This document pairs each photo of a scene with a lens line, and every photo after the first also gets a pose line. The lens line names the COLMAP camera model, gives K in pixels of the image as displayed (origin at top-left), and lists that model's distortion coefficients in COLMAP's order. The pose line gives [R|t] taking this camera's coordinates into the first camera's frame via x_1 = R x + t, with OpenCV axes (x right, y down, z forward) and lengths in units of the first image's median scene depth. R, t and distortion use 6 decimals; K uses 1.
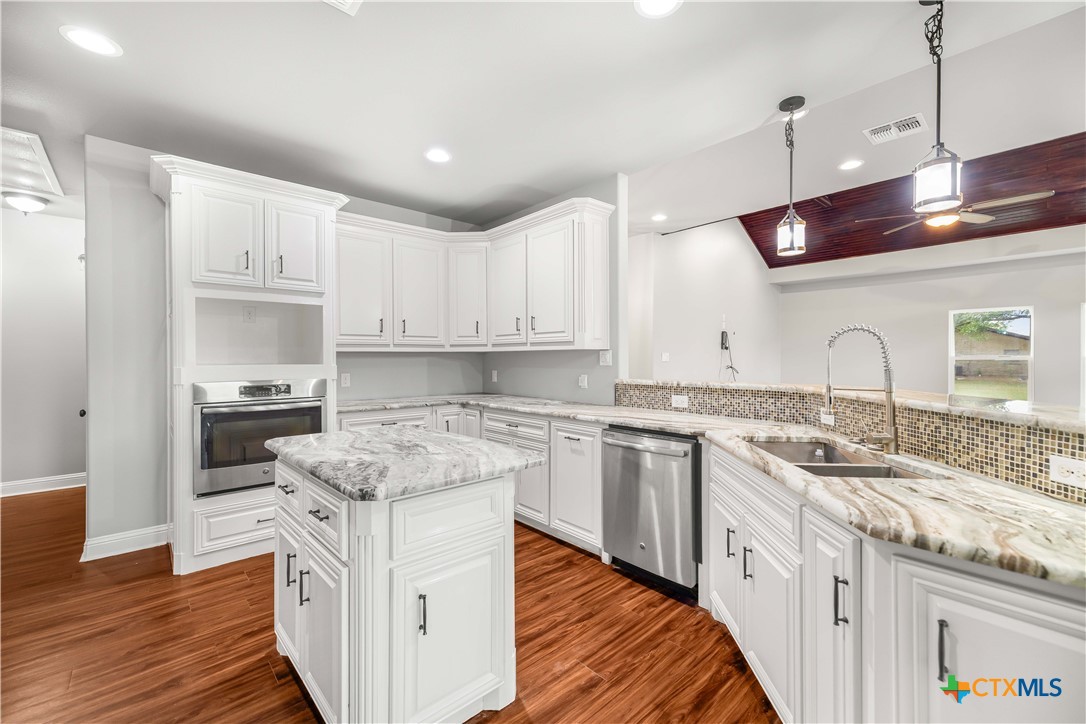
lens RADIAL K [[458.3, 0, 543.7], [0, 458.3, 356.9], [0, 0, 1]] dist [0.016583, 0.000980]
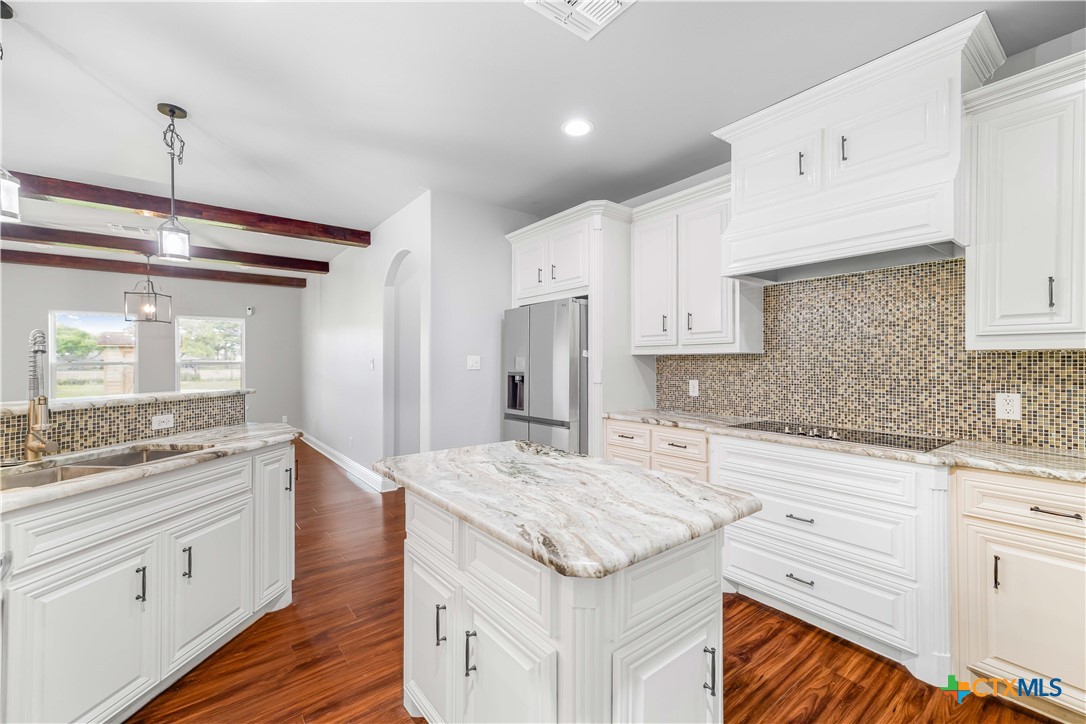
lens RADIAL K [[458.3, 0, 546.3], [0, 458.3, 361.3], [0, 0, 1]] dist [0.016583, 0.000980]
pose [[-0.997998, 0.004816, 0.063054, -0.248217], [0.004599, 0.999983, -0.003581, 0.001246], [-0.063071, -0.003284, -0.998004, 1.143572]]
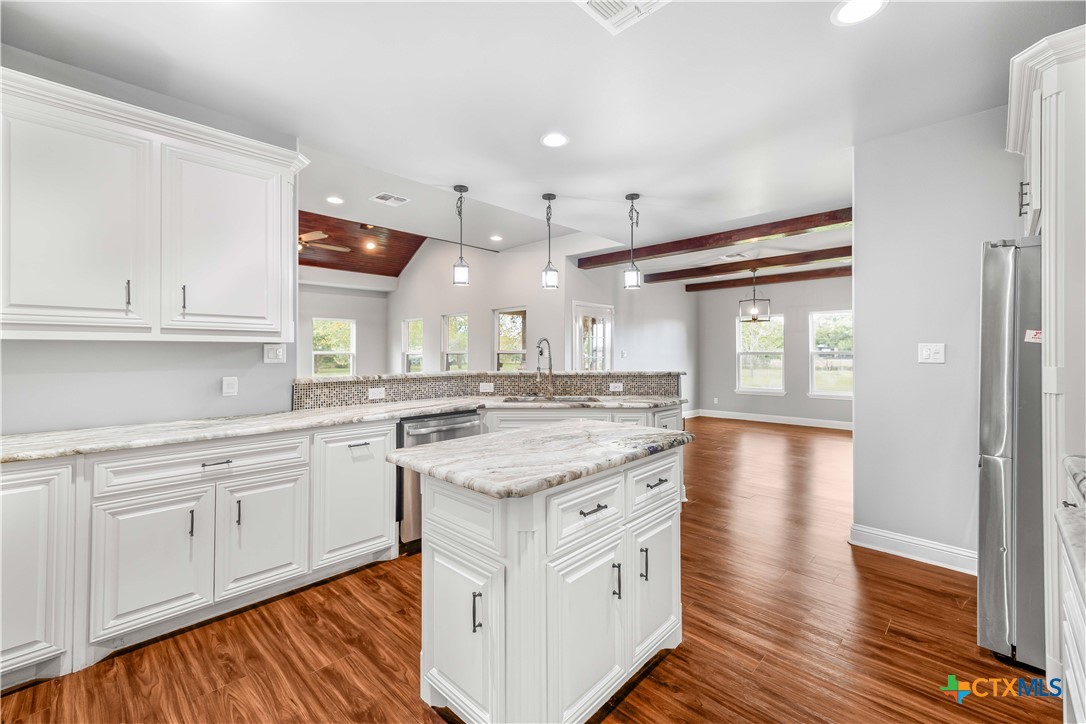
lens RADIAL K [[458.3, 0, 545.2], [0, 458.3, 345.7], [0, 0, 1]] dist [0.016583, 0.000980]
pose [[-0.075201, 0.016774, 0.997027, -0.841216], [-0.000843, 0.999857, -0.016885, 0.001858], [-0.997168, -0.002110, -0.075176, 0.700552]]
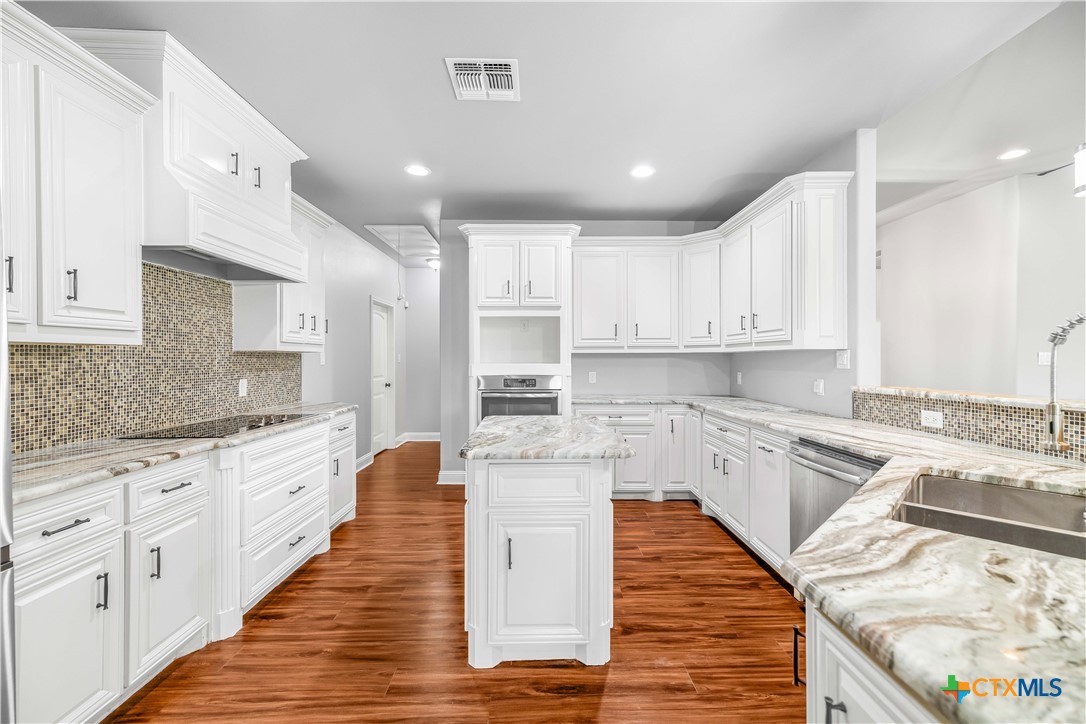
lens RADIAL K [[458.3, 0, 542.4], [0, 458.3, 355.5], [0, 0, 1]] dist [0.016583, 0.000980]
pose [[0.758642, -0.001193, -0.651506, 0.315010], [-0.001553, 0.999992, -0.003639, -0.001230], [0.651506, 0.003772, 0.758634, 0.030358]]
